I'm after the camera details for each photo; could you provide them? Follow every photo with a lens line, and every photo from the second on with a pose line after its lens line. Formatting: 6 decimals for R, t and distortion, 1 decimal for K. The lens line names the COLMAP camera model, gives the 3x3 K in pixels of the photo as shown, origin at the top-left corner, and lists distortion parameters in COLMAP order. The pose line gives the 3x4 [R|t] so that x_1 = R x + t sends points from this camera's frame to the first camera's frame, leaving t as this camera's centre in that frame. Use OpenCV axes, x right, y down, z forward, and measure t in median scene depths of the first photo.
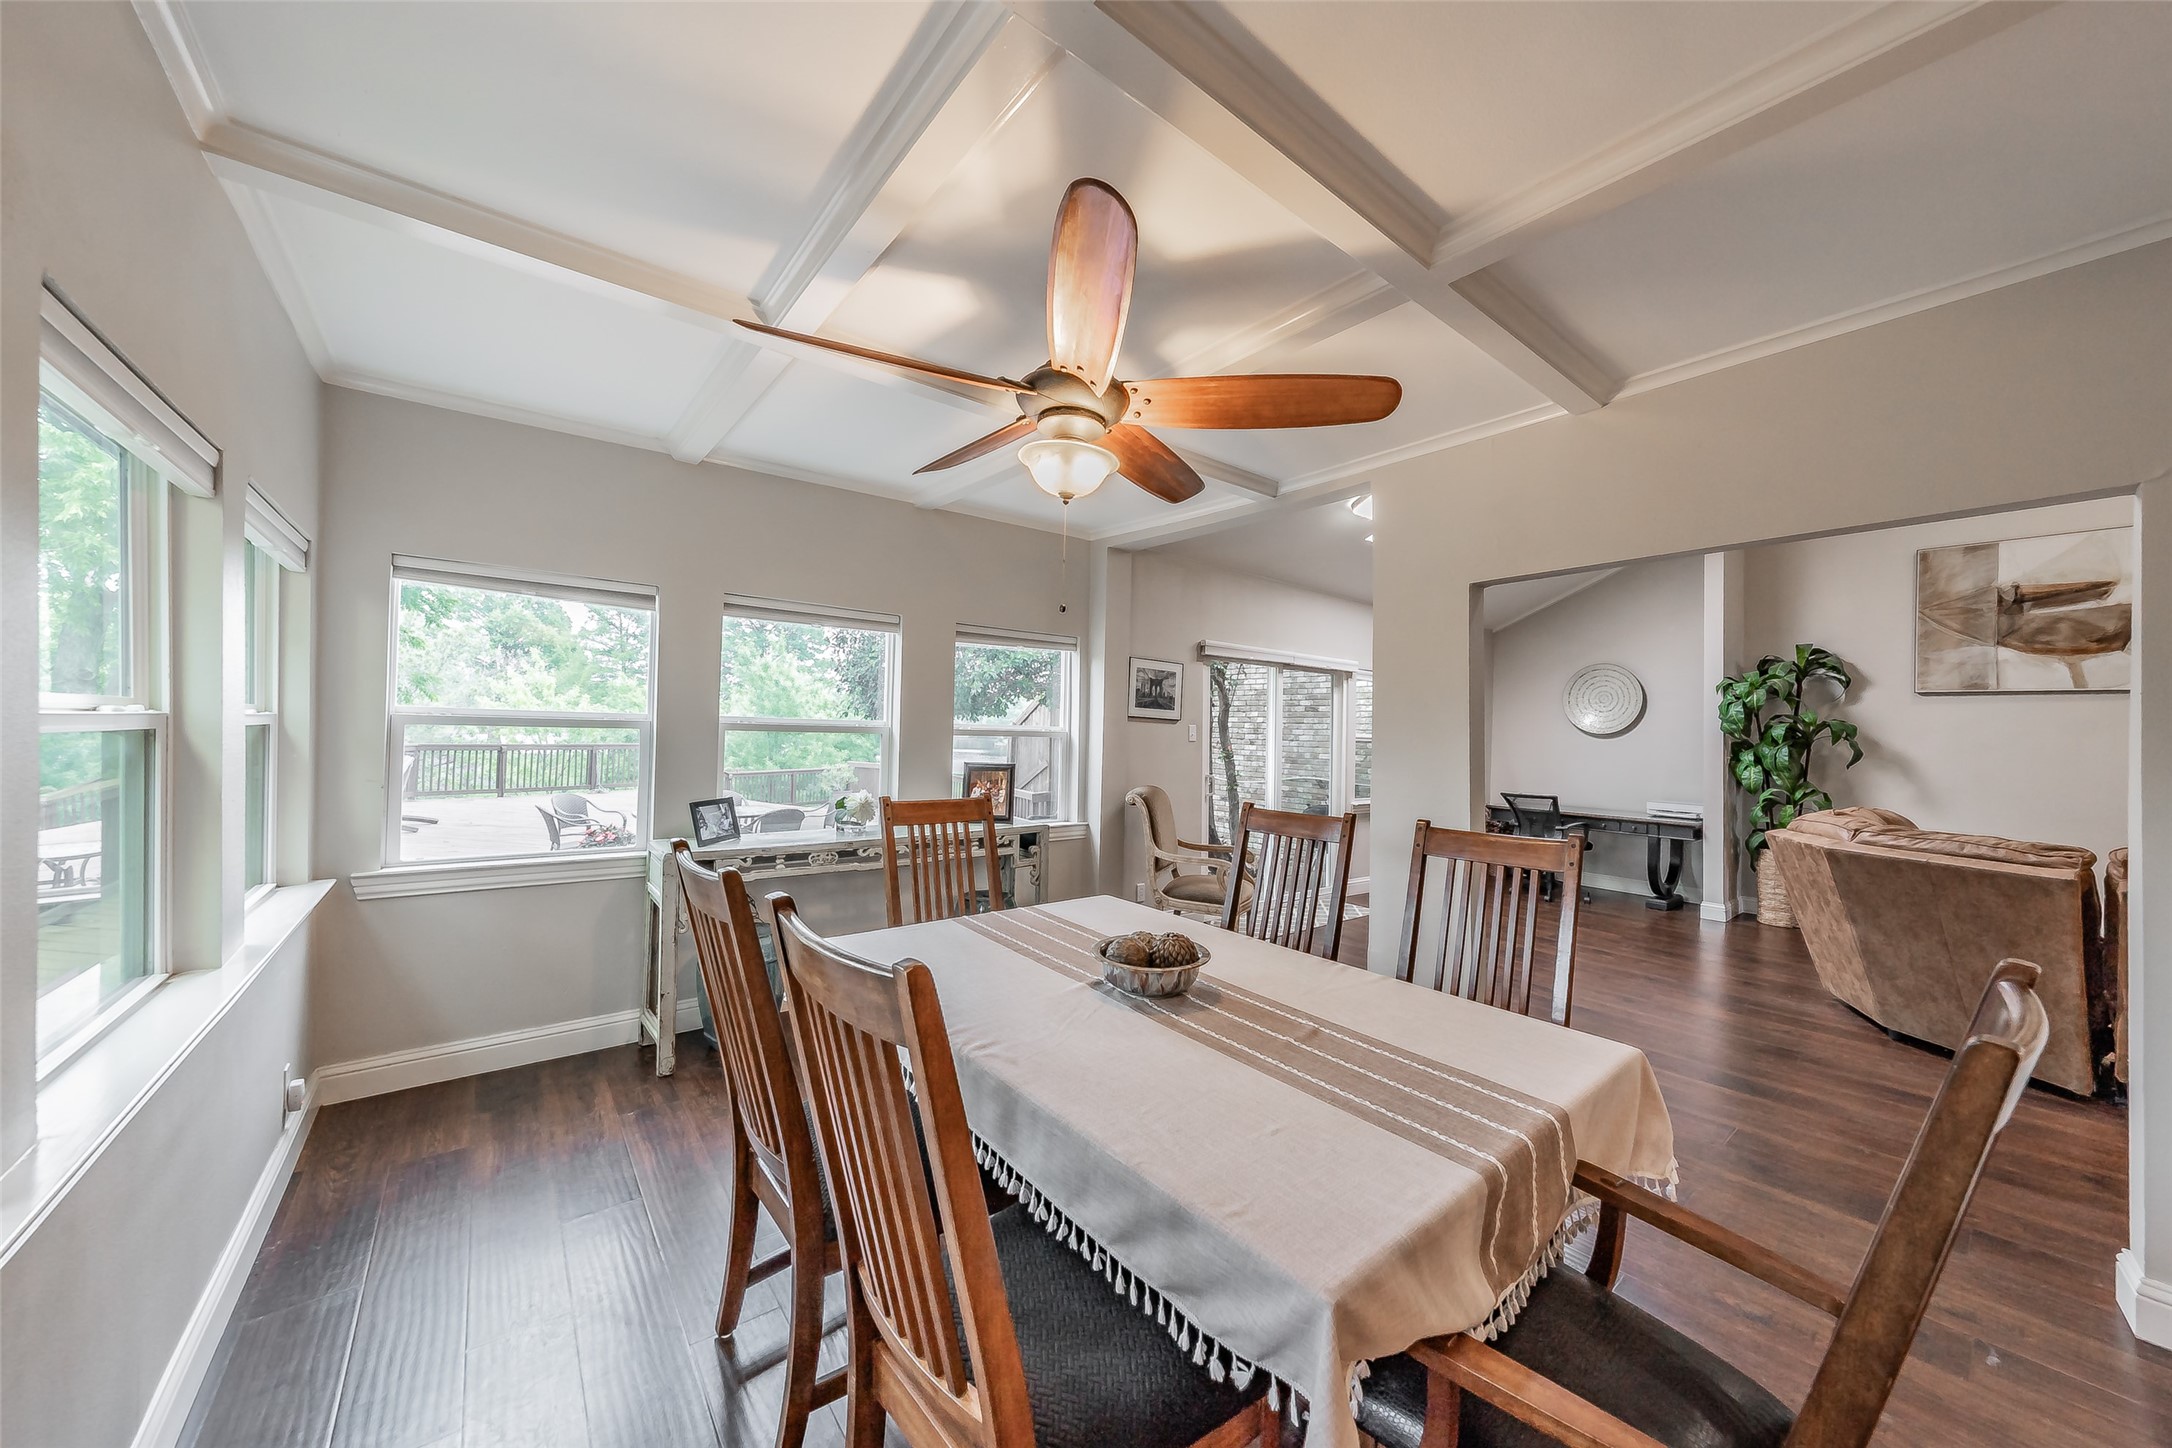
lens RADIAL K [[754.0, 0, 1095.2], [0, 754.0, 728.9], [0, 0, 1]] dist [0.000018, -0.000019]
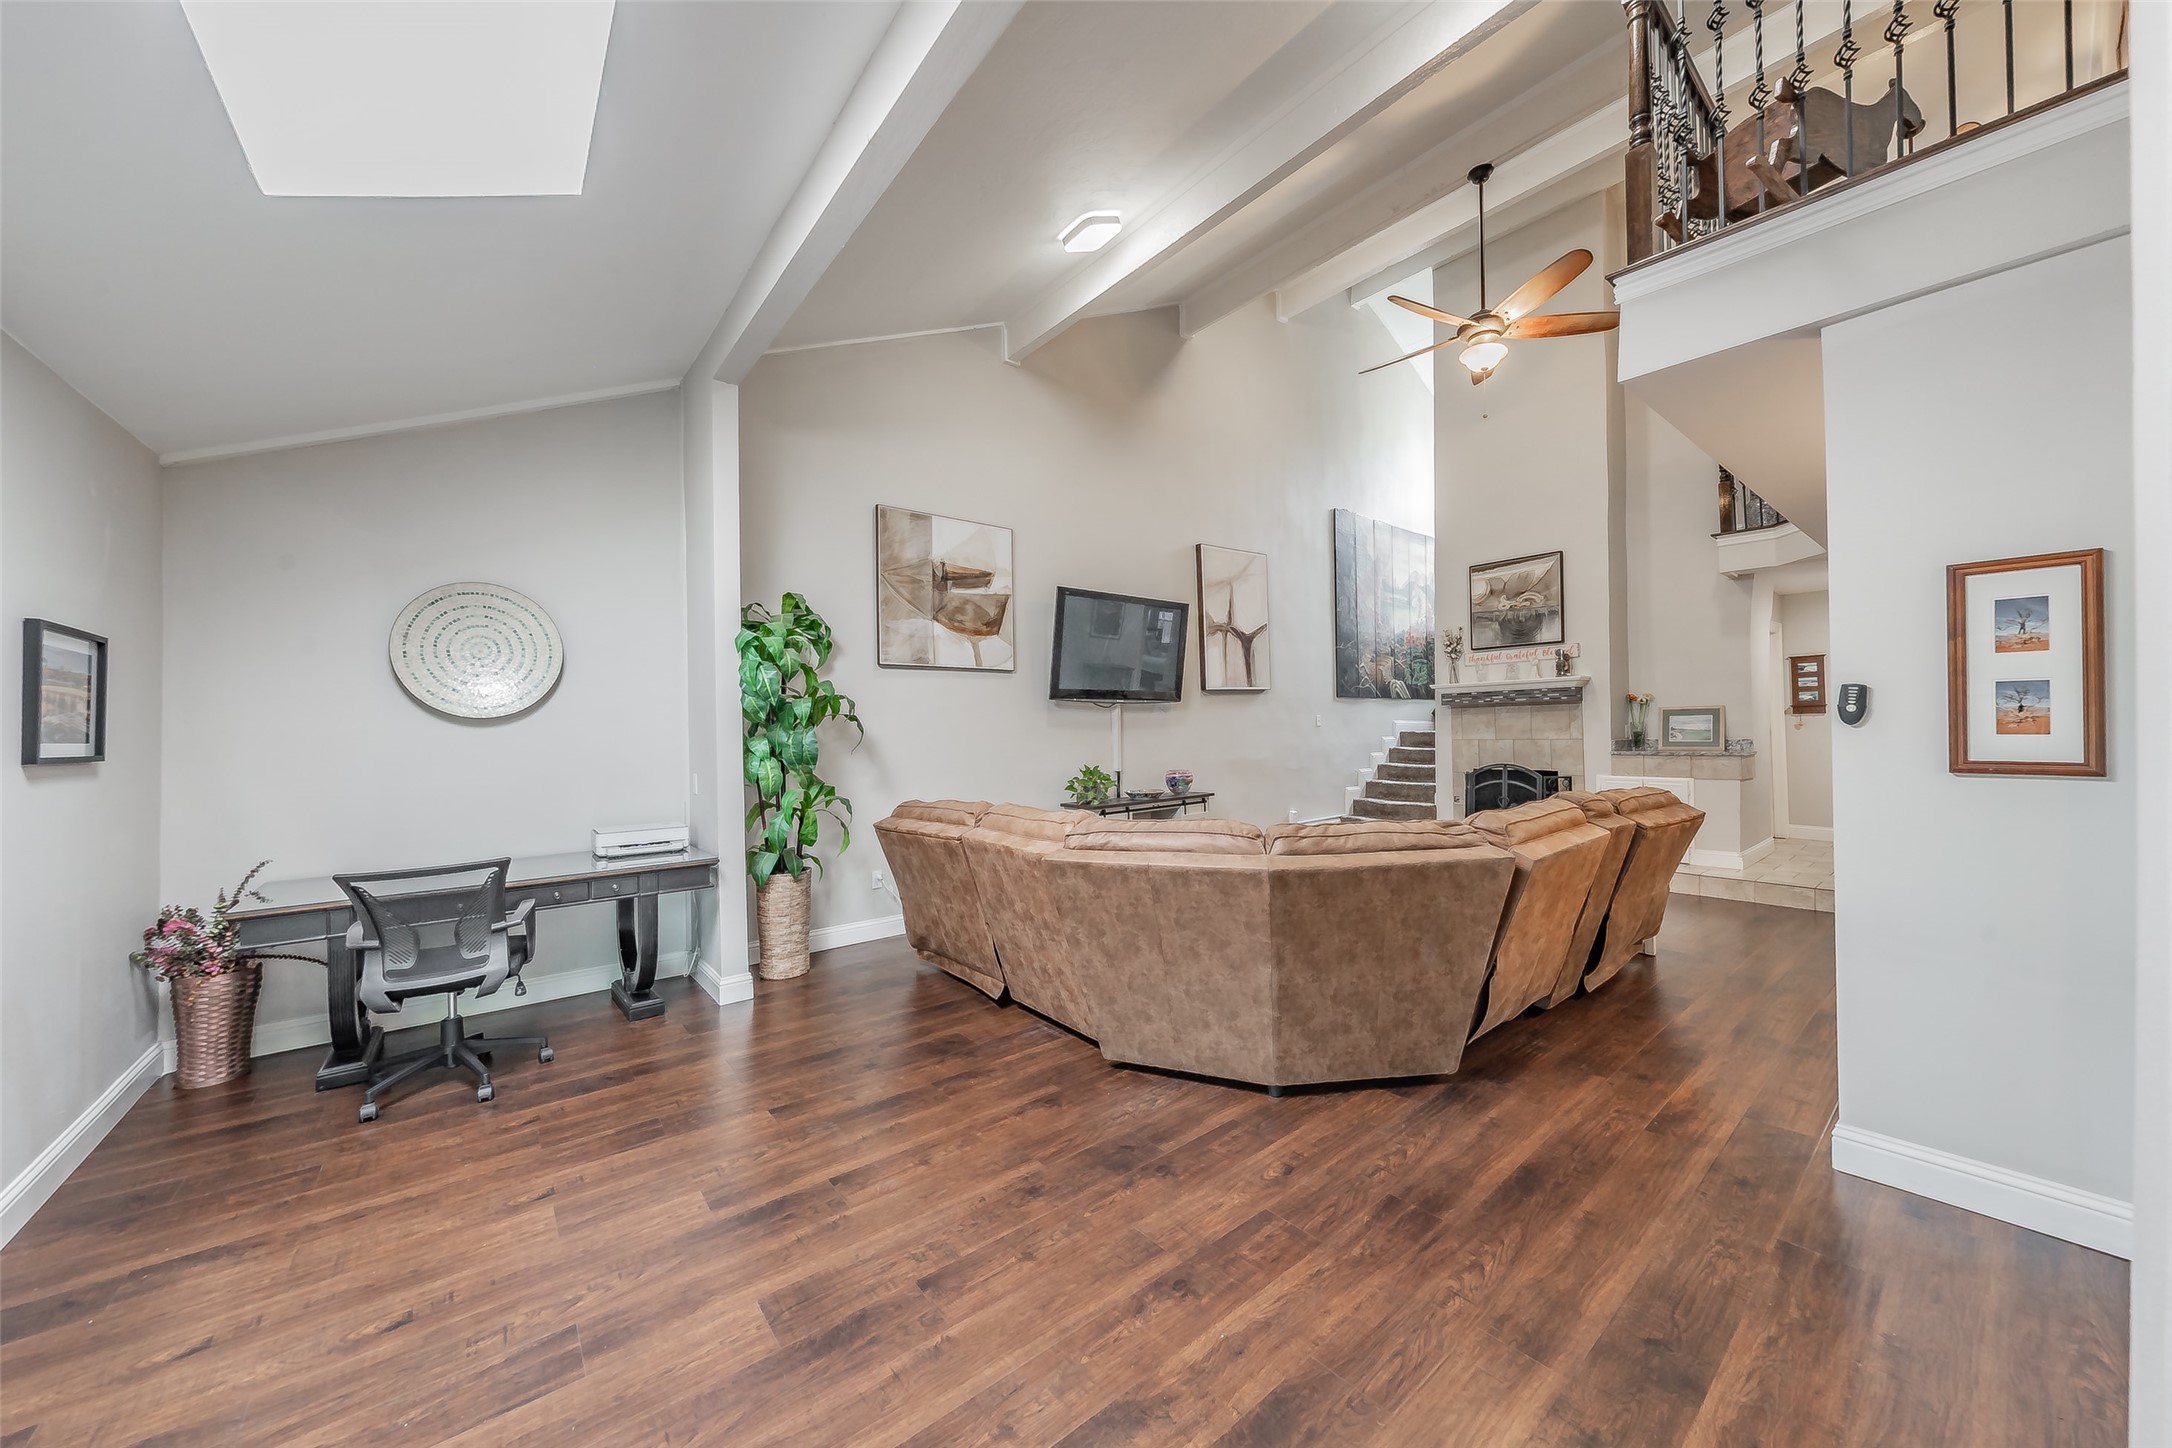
lens RADIAL K [[751.8, 0, 1086.0], [0, 751.8, 724.0], [0, 0, 1]] dist [-0.001452, -0.000027]
pose [[-0.004103, -0.025794, 0.999659, 0.213837], [0.009608, 0.999620, 0.025833, 0.002526], [-0.999945, 0.009711, -0.003854, 0.839611]]
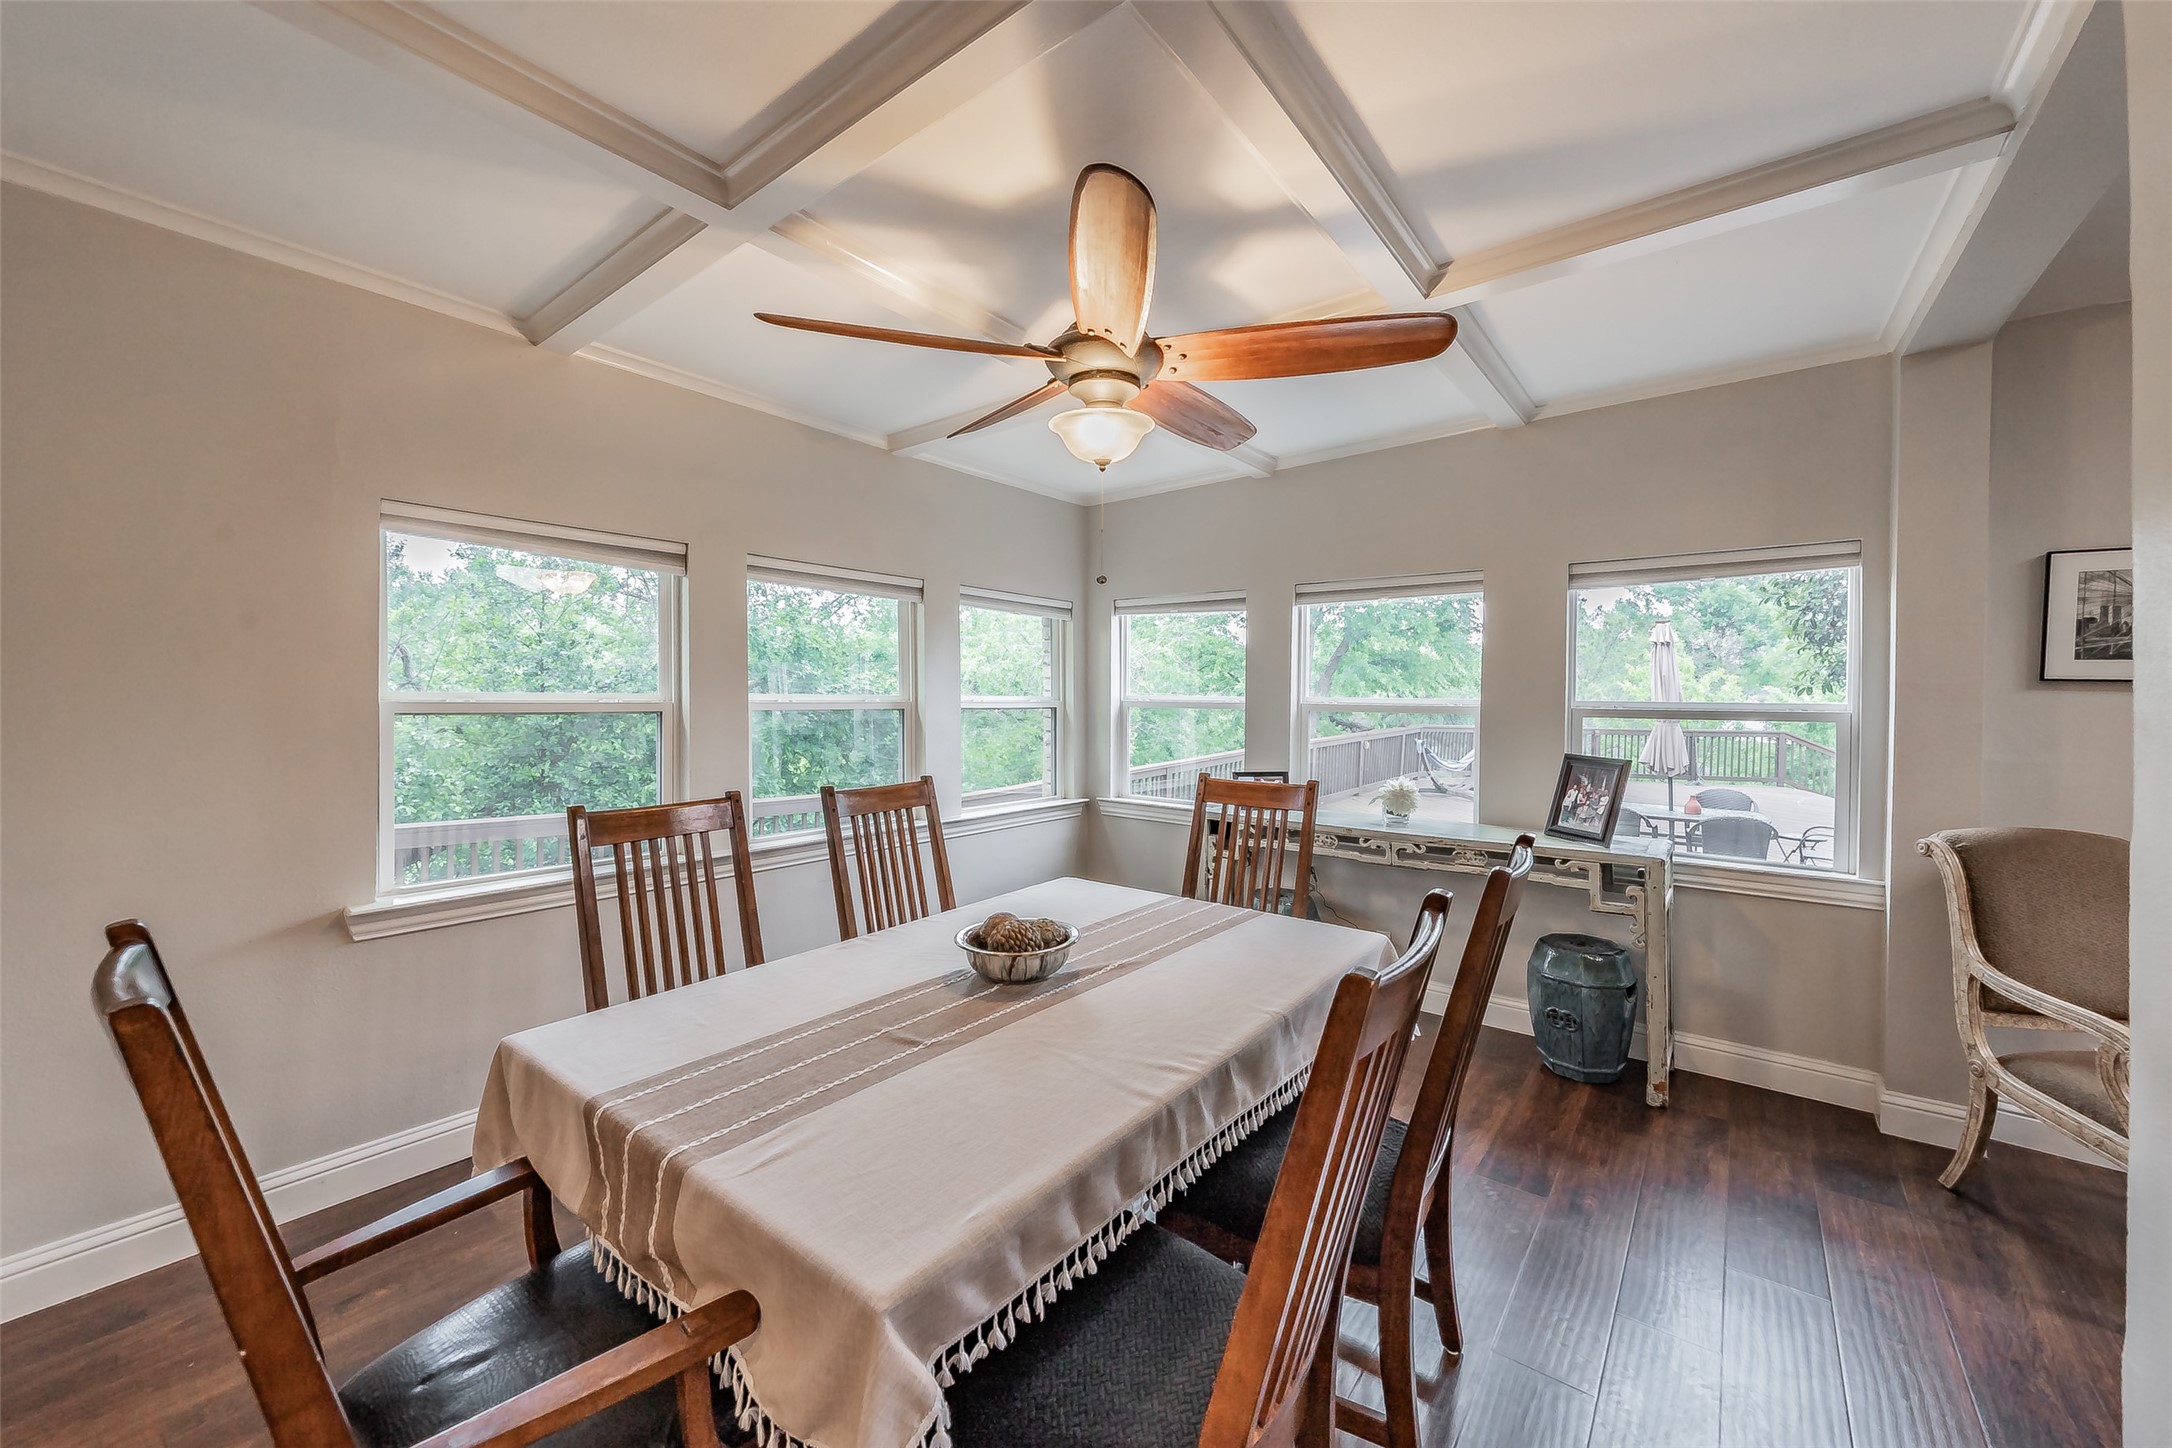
lens RADIAL K [[819.6, 0, 1111.8], [0, 819.6, 703.4], [0, 0, 1]] dist [-0.000172, -0.000009]
pose [[0.231149, -0.013869, -0.972820, 0.389084], [0.001241, 0.999902, -0.013960, 0.004408], [0.972918, 0.002020, 0.231143, 0.300946]]
